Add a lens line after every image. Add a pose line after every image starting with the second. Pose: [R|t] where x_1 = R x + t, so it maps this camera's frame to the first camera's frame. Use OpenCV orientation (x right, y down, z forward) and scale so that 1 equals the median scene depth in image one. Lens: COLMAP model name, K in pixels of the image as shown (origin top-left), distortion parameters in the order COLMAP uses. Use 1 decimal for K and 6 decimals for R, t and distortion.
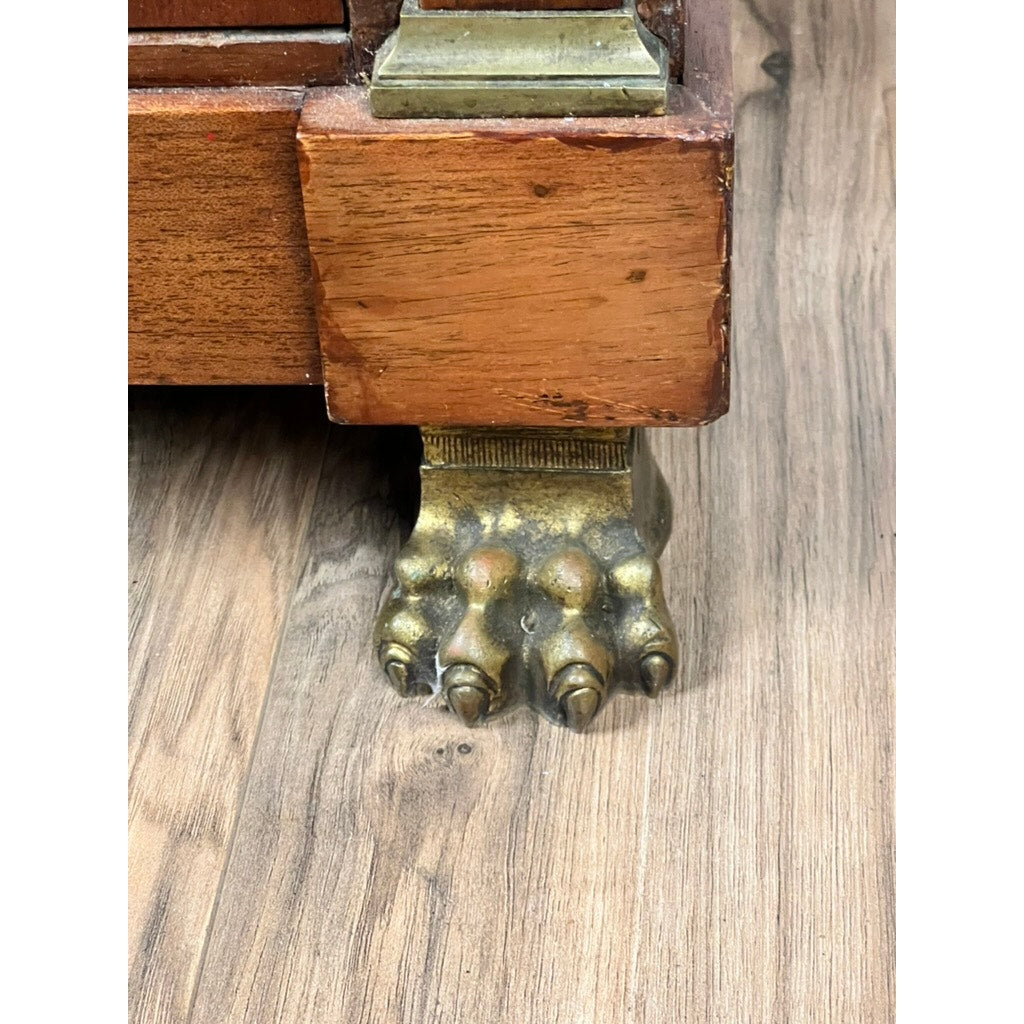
lens RADIAL K [[2300.2, 0, 511.0], [0, 2300.2, 509.5], [0, 0, 1]] dist [0.181142, 0.000000]
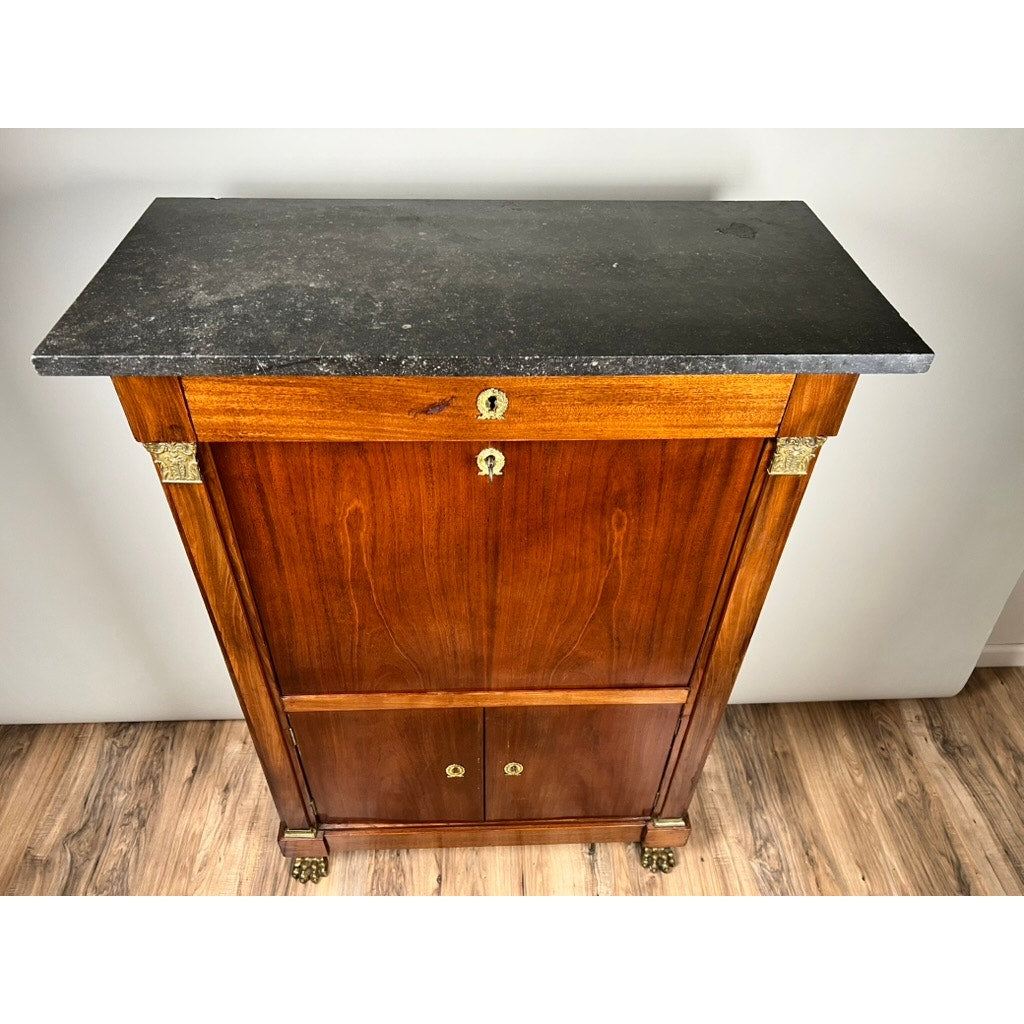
lens RADIAL K [[773.7, 0, 502.9], [0, 773.7, 517.1], [0, 0, 1]] dist [0.046917, -0.055466]
pose [[0.992331, -0.030194, 0.119864, -0.933466], [0.021543, 0.997112, 0.072821, -1.541116], [-0.121716, -0.069680, 0.990116, -1.847081]]
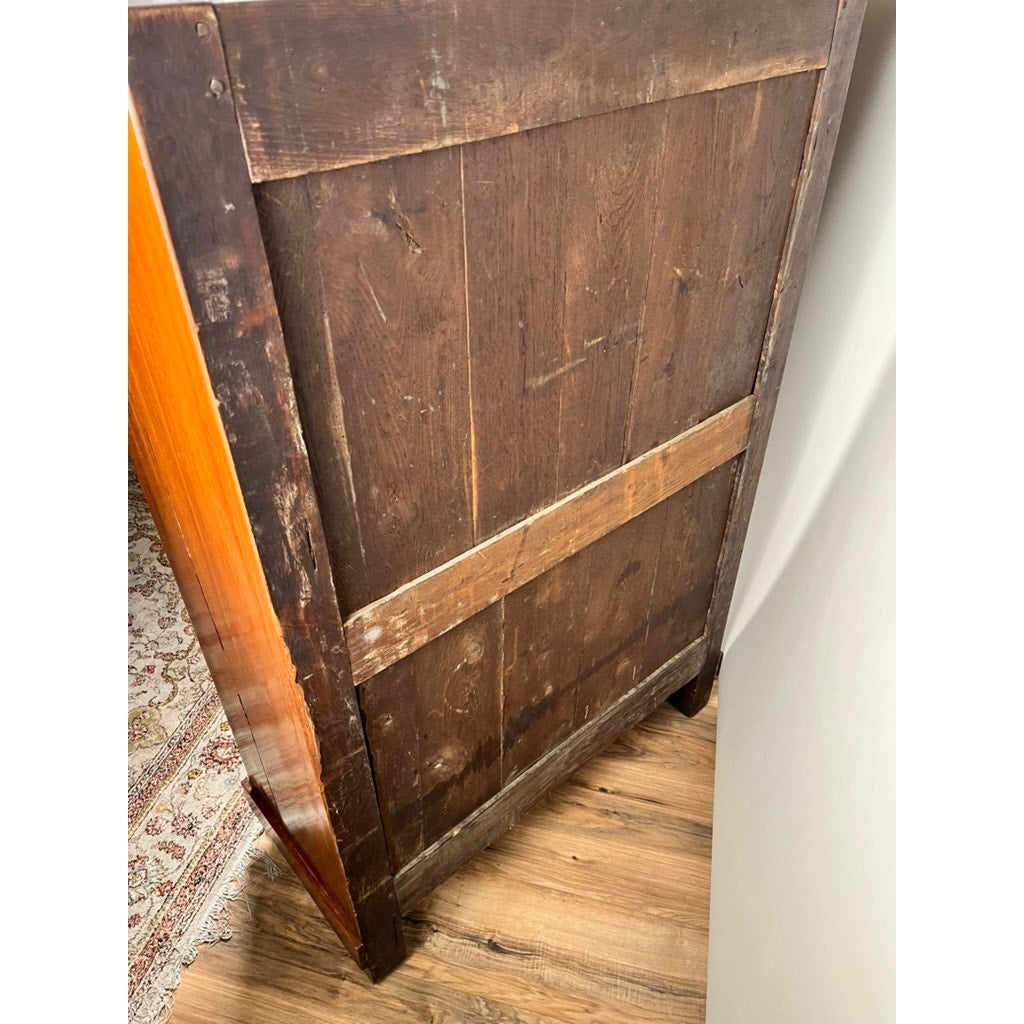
lens RADIAL K [[773.7, 0, 510.6], [0, 773.7, 512.7], [0, 0, 1]] dist [0.046917, -0.055466]
pose [[-0.172091, 0.644174, -0.745268, 0.637384], [-0.590942, 0.537796, 0.601301, -2.052269], [0.788145, 0.543889, 0.288120, -0.184234]]
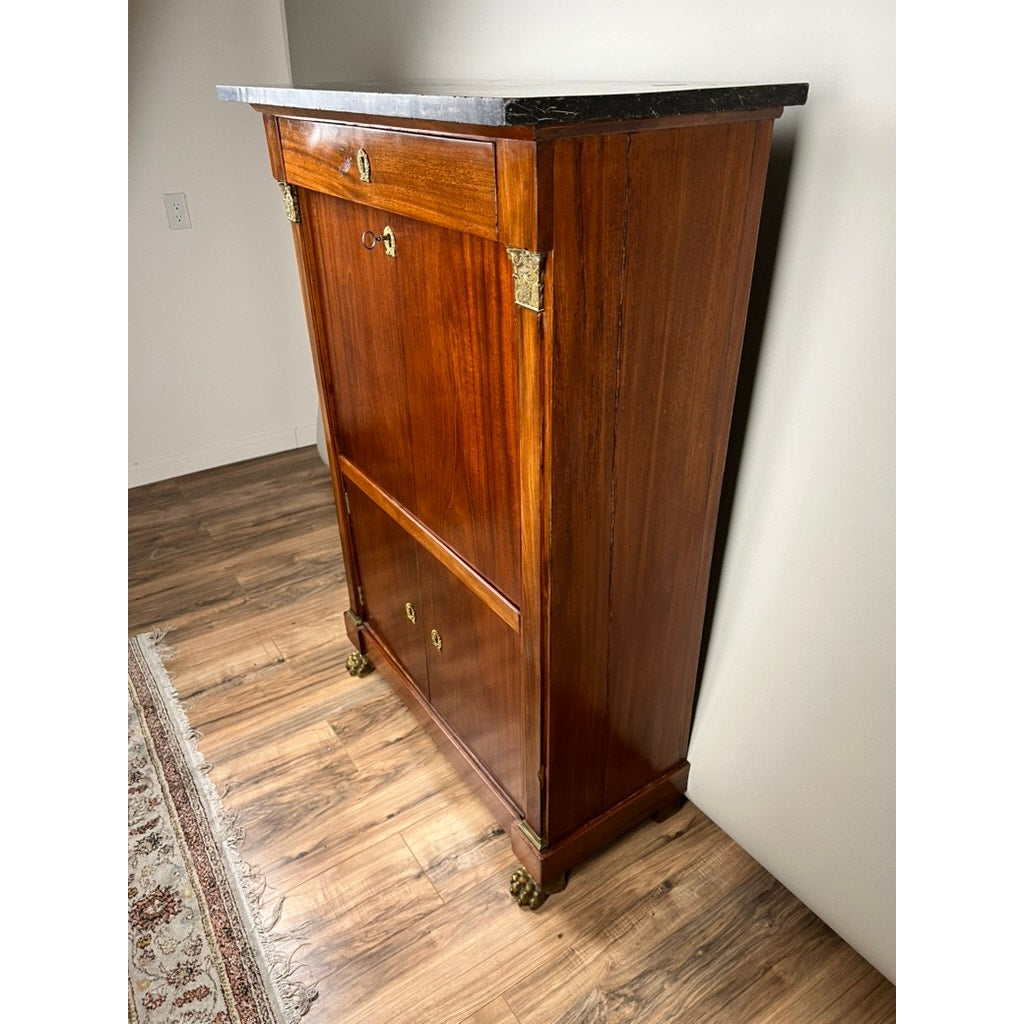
lens RADIAL K [[773.7, 0, 507.0], [0, 773.7, 514.5], [0, 0, 1]] dist [0.046917, -0.055466]
pose [[0.615727, 0.421101, -0.665999, 1.178035], [-0.488403, 0.867232, 0.096801, -1.256361], [0.618339, 0.265673, 0.739645, -1.257124]]
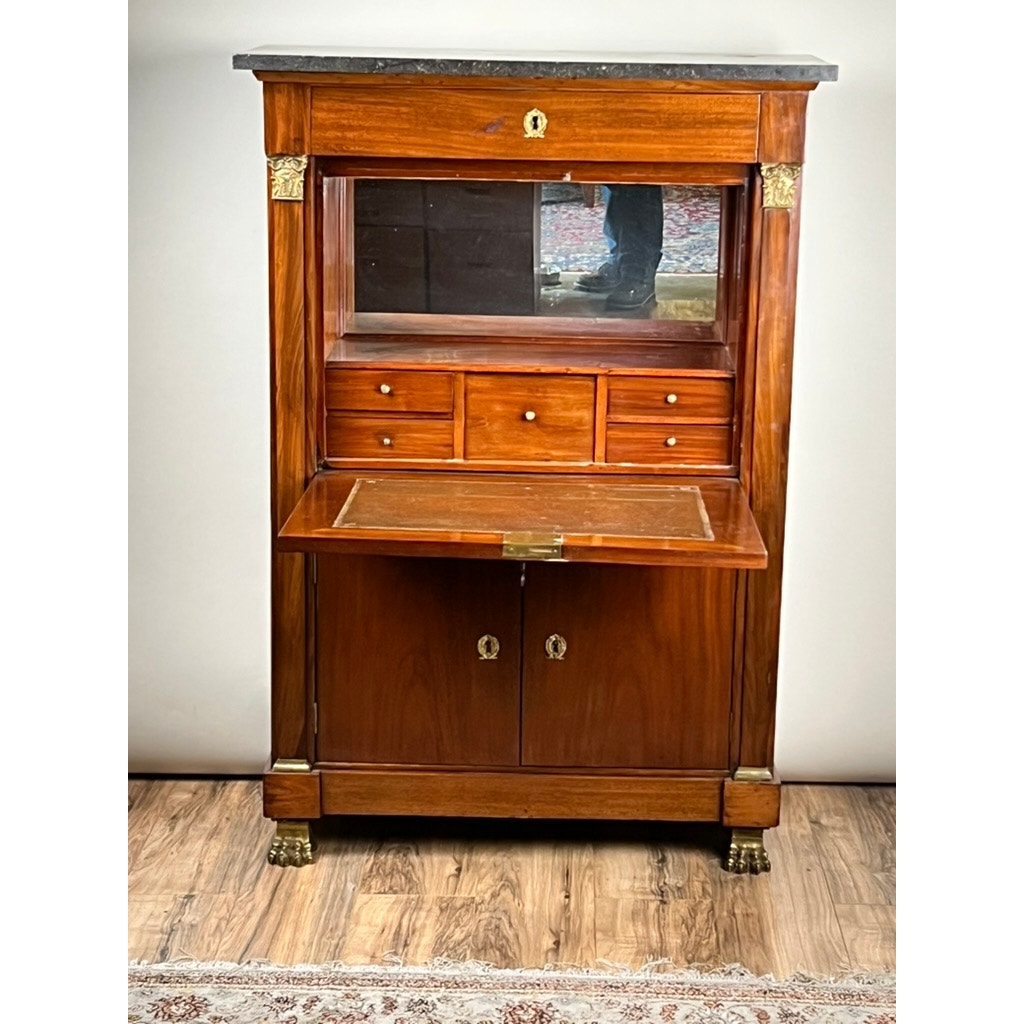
lens RADIAL K [[2300.2, 0, 535.6], [0, 2300.2, 536.3], [0, 0, 1]] dist [0.181142, 0.000000]
pose [[0.996445, 0.042344, 0.072831, -1.172837], [-0.009089, 0.913494, -0.406750, 1.984409], [-0.083754, 0.404642, 0.910632, -5.606694]]
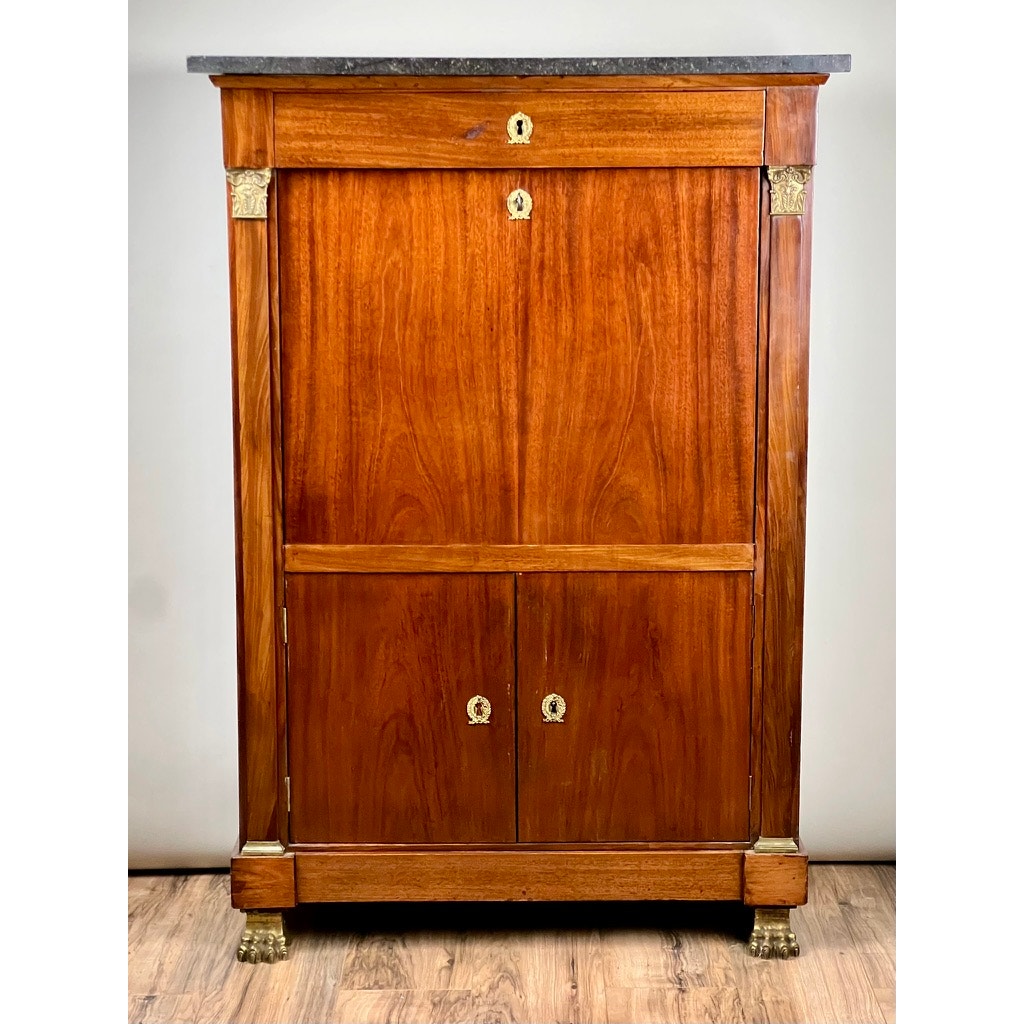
lens RADIAL K [[2395.8, 0, 519.5], [0, 2395.8, 516.0], [0, 0, 1]] dist [0.212196, 0.000000]
pose [[0.996359, 0.024388, 0.081697, -1.230776], [0.016578, 0.884506, -0.466234, 2.046036], [-0.083632, 0.465890, 0.880881, -5.150323]]
